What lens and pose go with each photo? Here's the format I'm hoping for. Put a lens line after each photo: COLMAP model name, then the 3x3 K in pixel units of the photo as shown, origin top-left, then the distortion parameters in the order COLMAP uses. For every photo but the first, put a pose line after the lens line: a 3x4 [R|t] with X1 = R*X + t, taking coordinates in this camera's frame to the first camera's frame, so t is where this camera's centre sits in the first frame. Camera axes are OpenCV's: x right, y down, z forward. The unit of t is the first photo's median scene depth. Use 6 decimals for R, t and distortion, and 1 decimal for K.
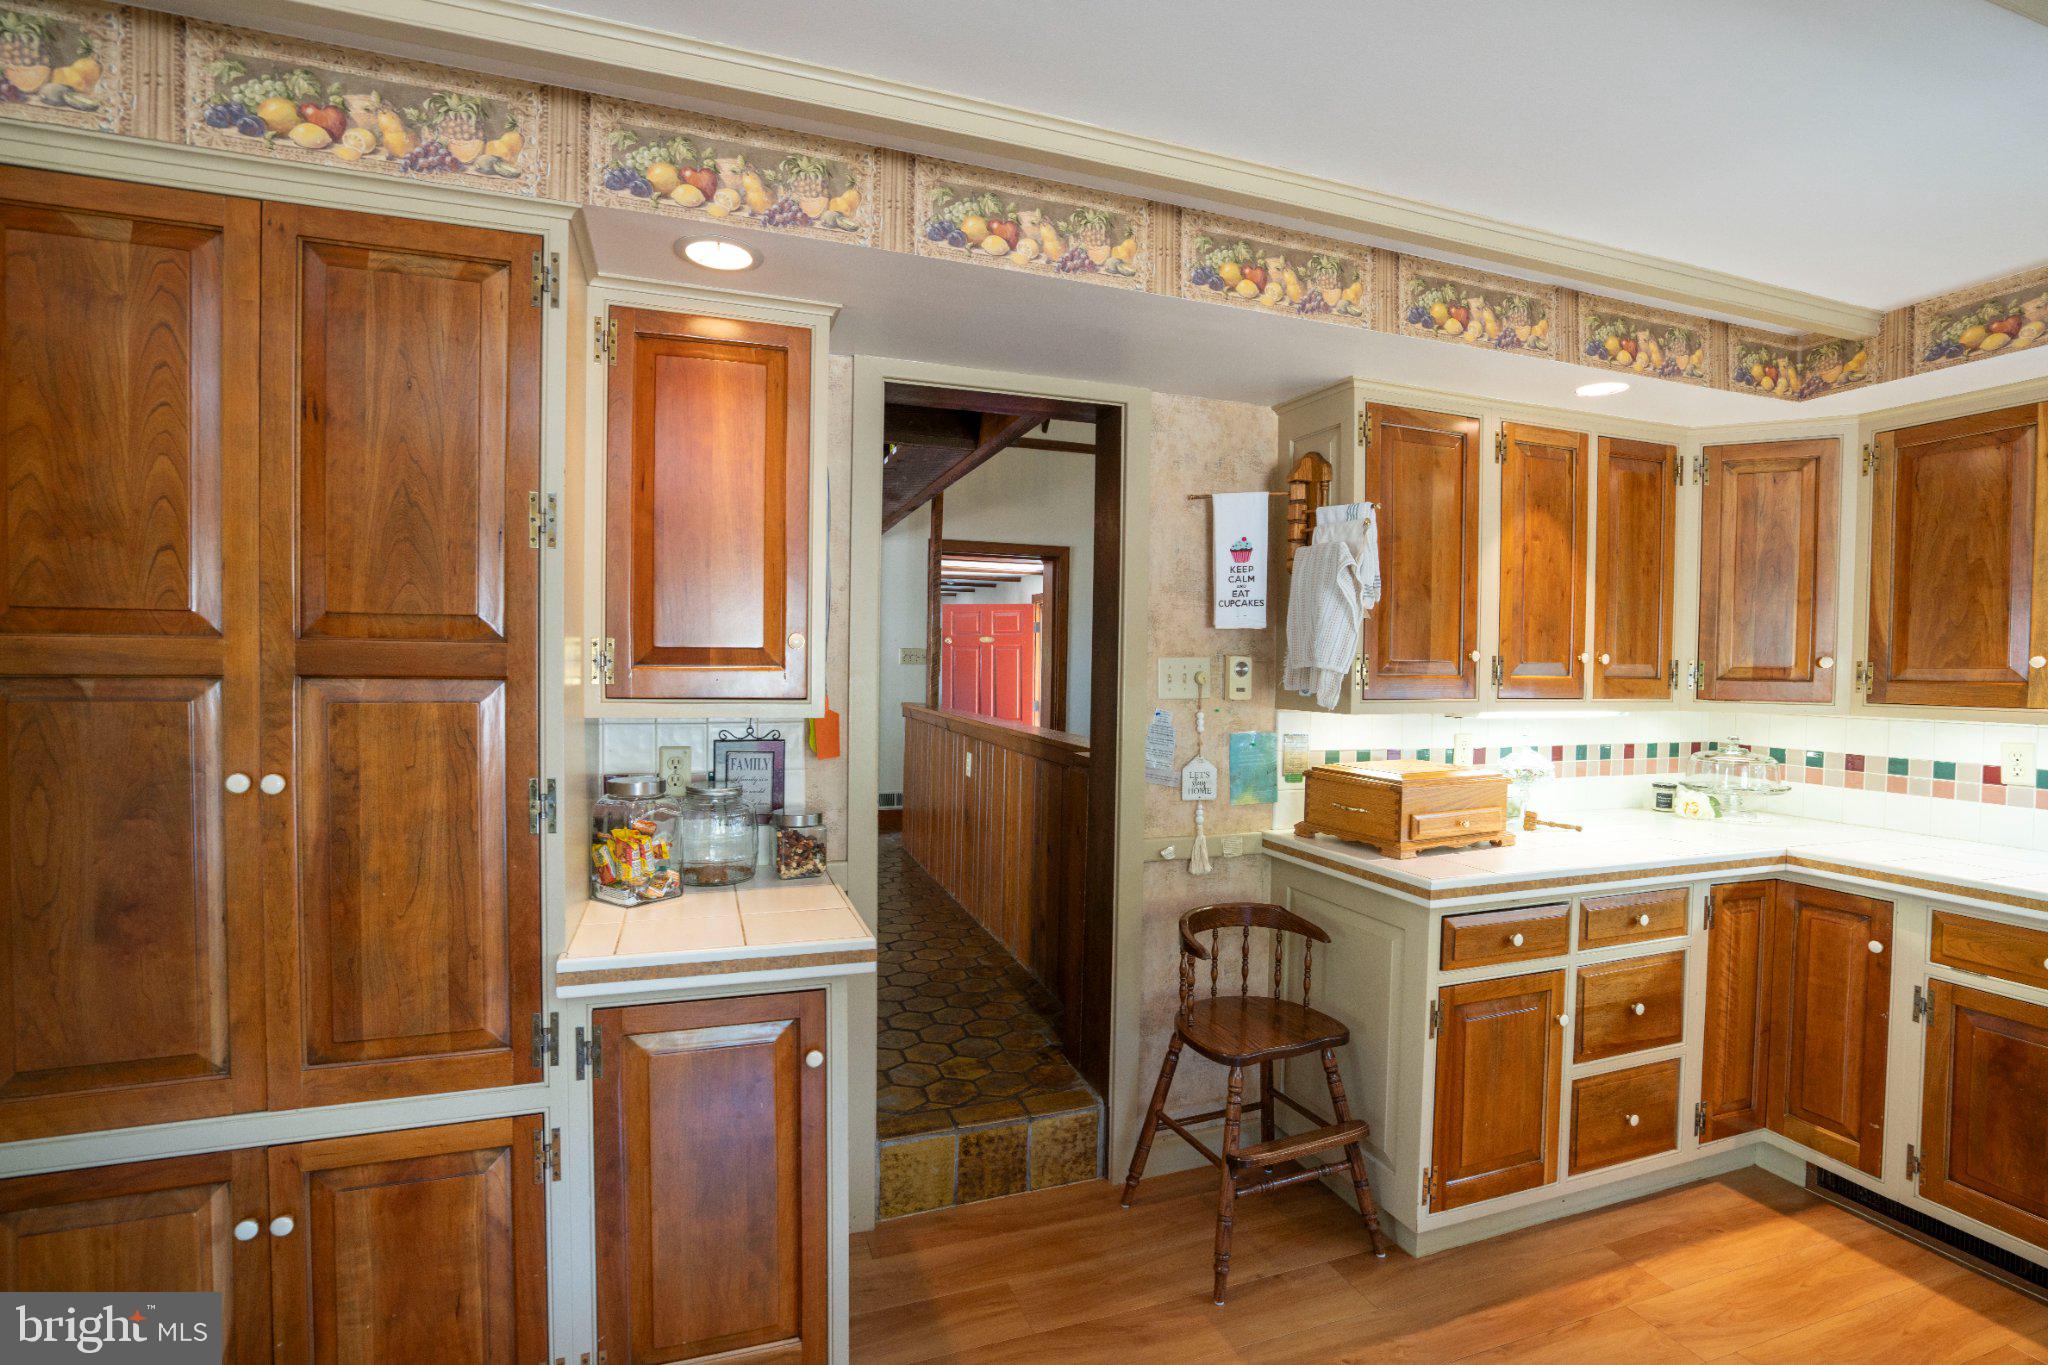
lens RADIAL K [[940.7, 0, 1018.3], [0, 940.7, 690.4], [0, 0, 1]] dist [-0.060805, 0.021775]
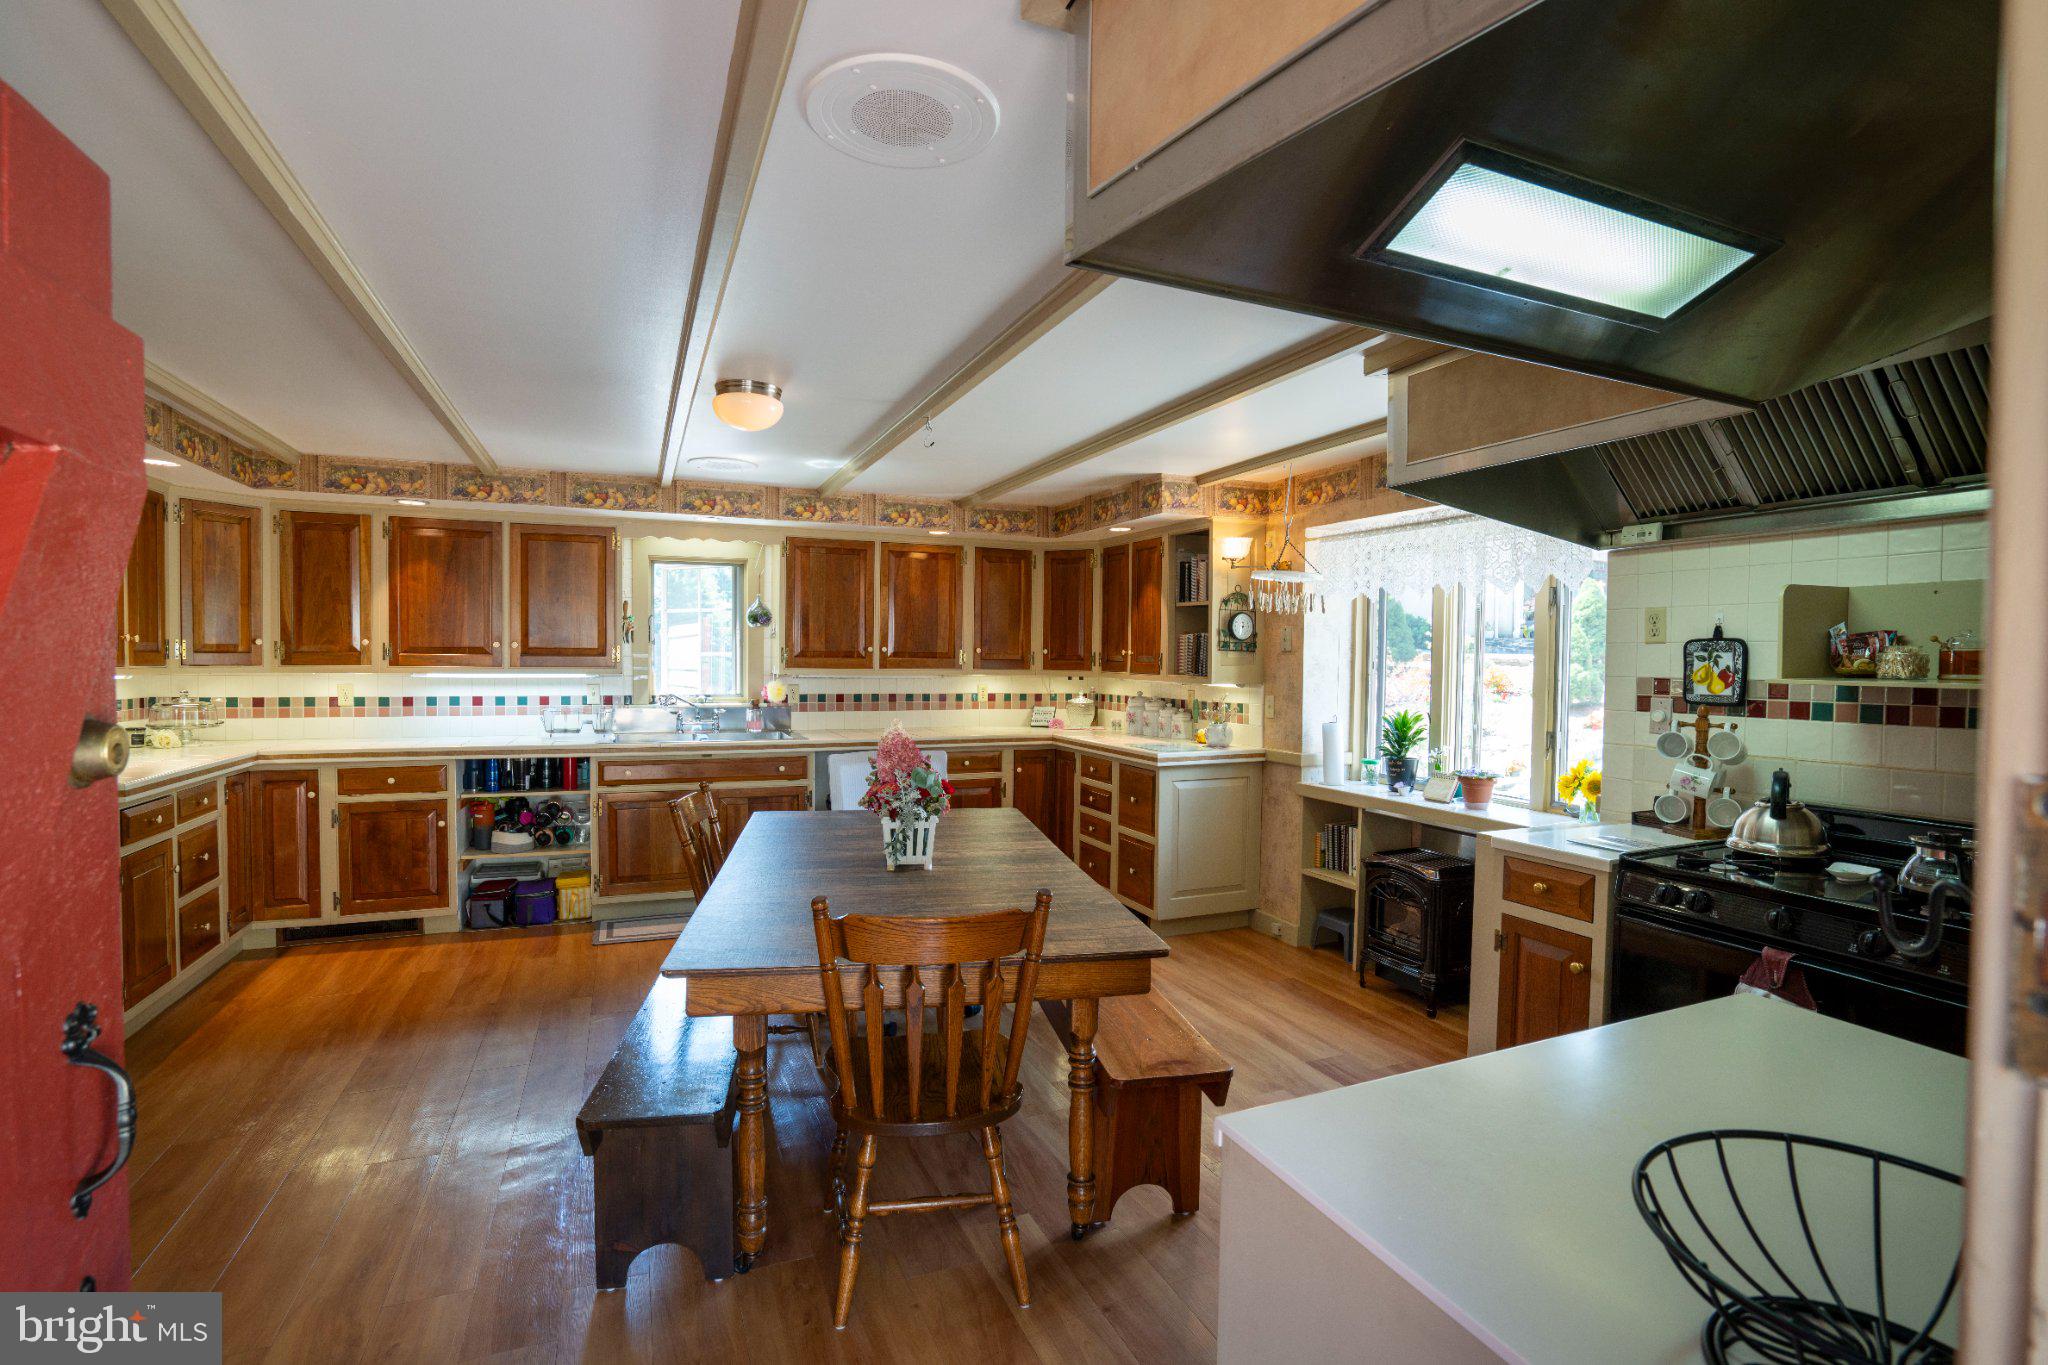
lens RADIAL K [[940.7, 0, 1018.3], [0, 940.7, 690.4], [0, 0, 1]] dist [-0.060805, 0.021775]
pose [[-0.061354, -0.045494, 0.997079, -0.953566], [0.014515, 0.998814, 0.046467, 0.001837], [-0.998011, 0.017324, -0.060621, -0.325156]]
